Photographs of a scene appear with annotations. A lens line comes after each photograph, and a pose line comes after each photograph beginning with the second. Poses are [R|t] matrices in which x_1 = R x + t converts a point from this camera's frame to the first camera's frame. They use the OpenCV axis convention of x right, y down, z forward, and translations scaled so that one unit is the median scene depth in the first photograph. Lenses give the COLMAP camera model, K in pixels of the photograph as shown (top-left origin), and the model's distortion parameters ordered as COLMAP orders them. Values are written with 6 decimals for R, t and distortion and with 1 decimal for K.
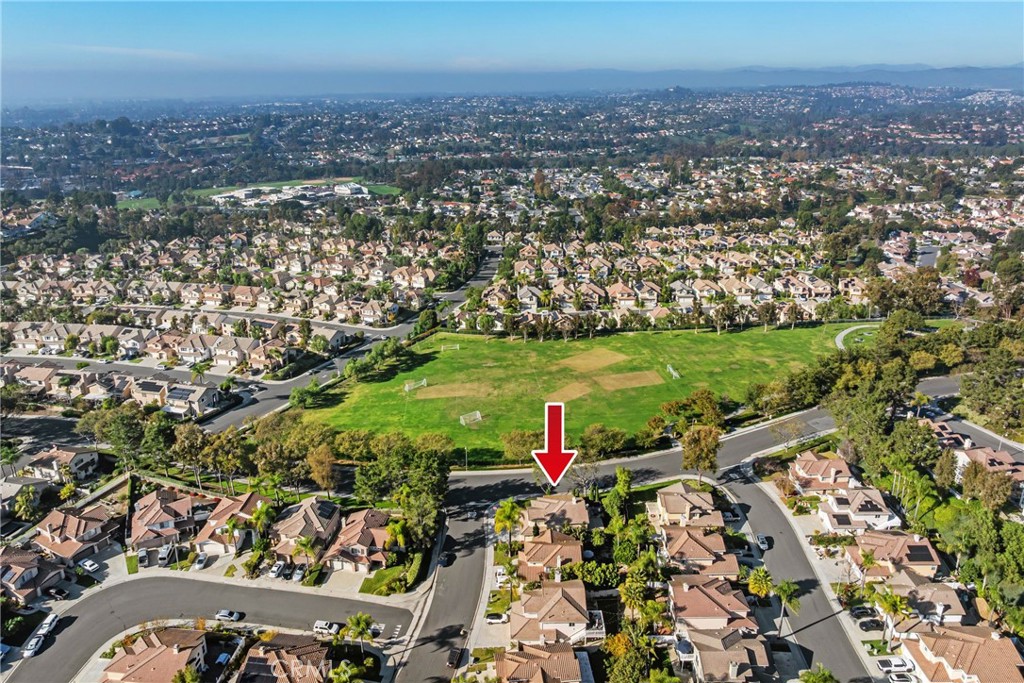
lens RADIAL K [[736.6, 0, 512.0], [0, 736.6, 341.5], [0, 0, 1]] dist [-0.052823, 0.010095]
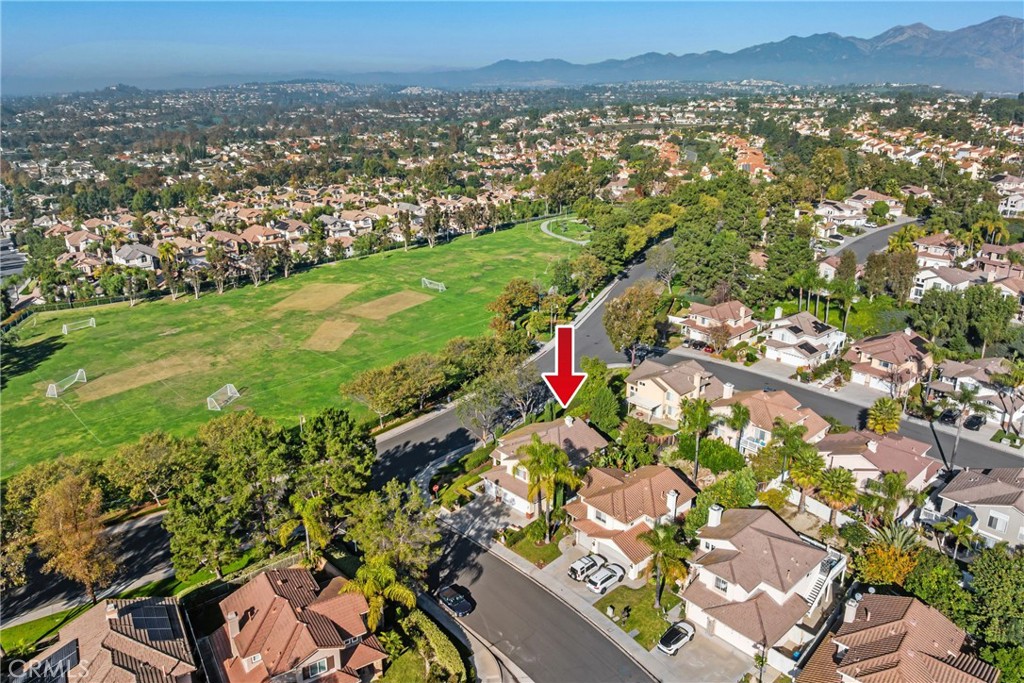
lens RADIAL K [[721.6, 0, 499.4], [0, 721.6, 327.9], [0, 0, 1]] dist [-0.063808, 0.026662]
pose [[0.736909, -0.196926, 0.646672, -0.197728], [0.229031, 0.972781, 0.035243, 0.065172], [-0.636010, 0.122137, 0.761954, 0.349897]]
